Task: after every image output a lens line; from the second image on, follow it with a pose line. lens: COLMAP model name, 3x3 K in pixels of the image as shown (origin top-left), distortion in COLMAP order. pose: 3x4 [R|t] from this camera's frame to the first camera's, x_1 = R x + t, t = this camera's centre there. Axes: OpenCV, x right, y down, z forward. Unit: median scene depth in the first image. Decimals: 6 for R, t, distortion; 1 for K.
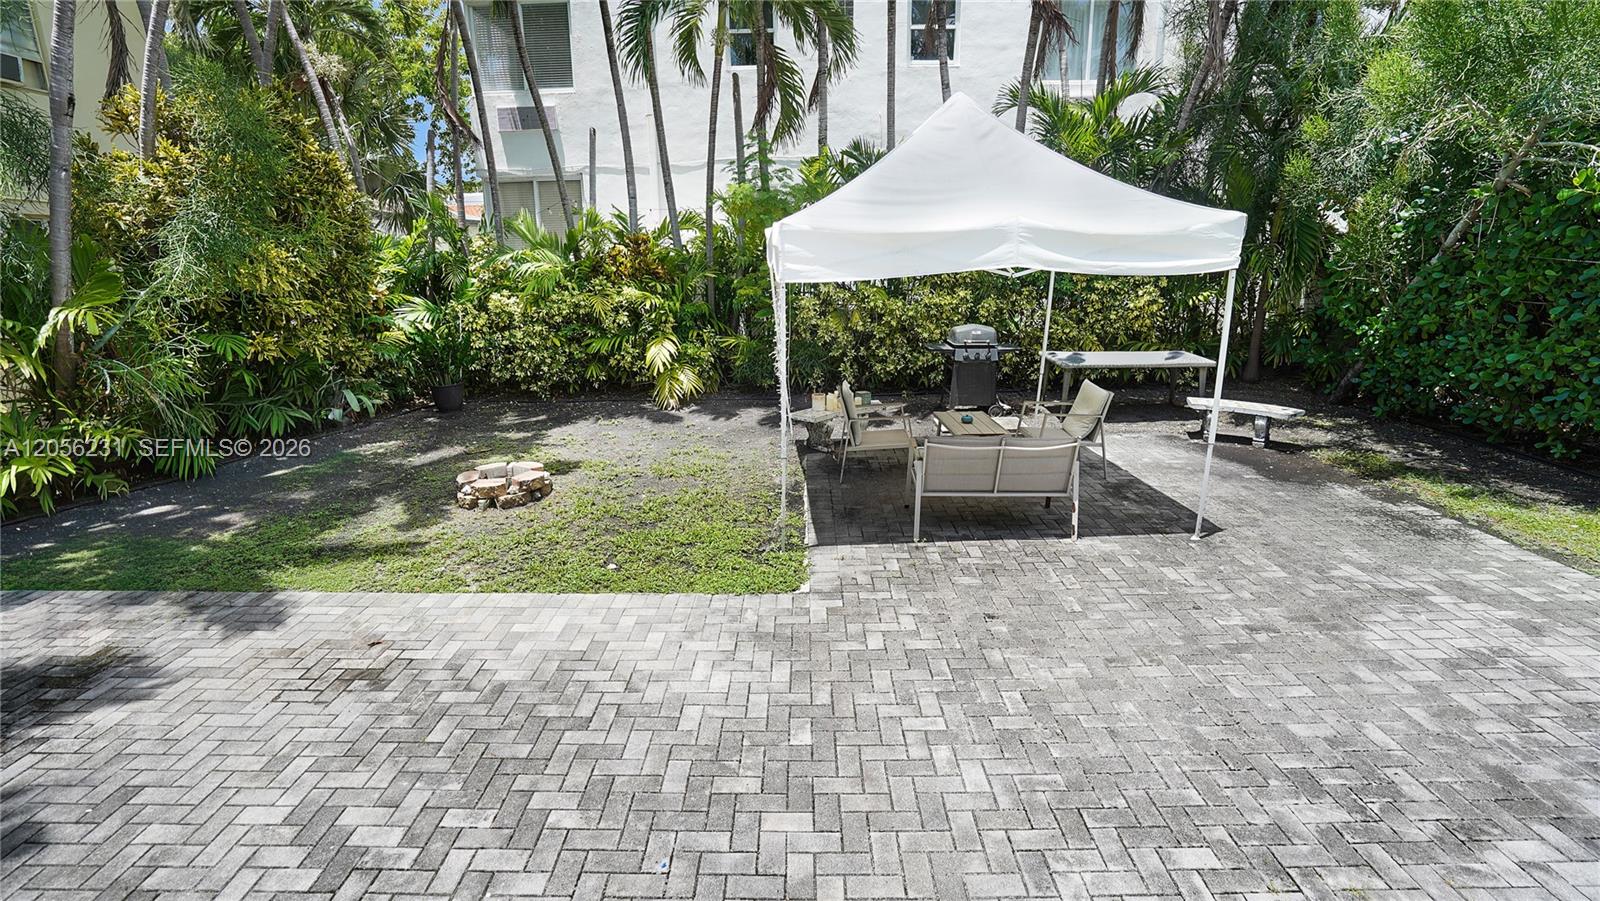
lens RADIAL K [[747.3, 0, 798.1], [0, 747.3, 446.5], [0, 0, 1]] dist [-0.030853, 0.007994]
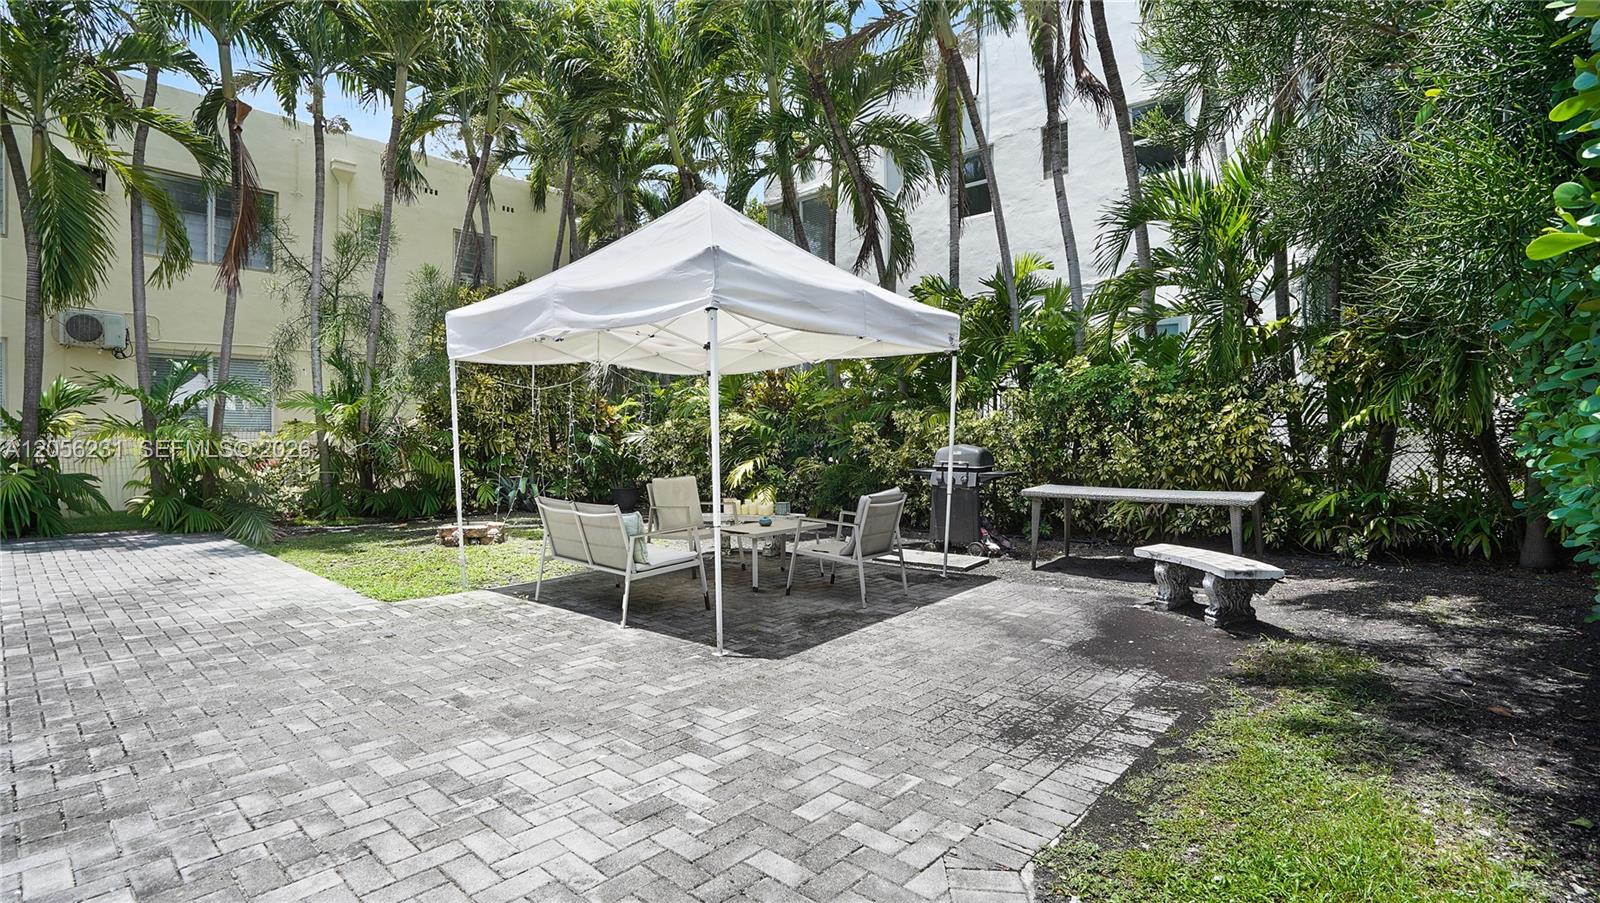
lens RADIAL K [[756.9, 0, 797.1], [0, 756.9, 449.5], [0, 0, 1]] dist [-0.030905, 0.008172]
pose [[0.739128, 0.018723, -0.673304, 1.441333], [-0.179852, 0.968806, -0.170495, 0.047298], [0.649109, 0.247113, 0.719439, 0.556762]]
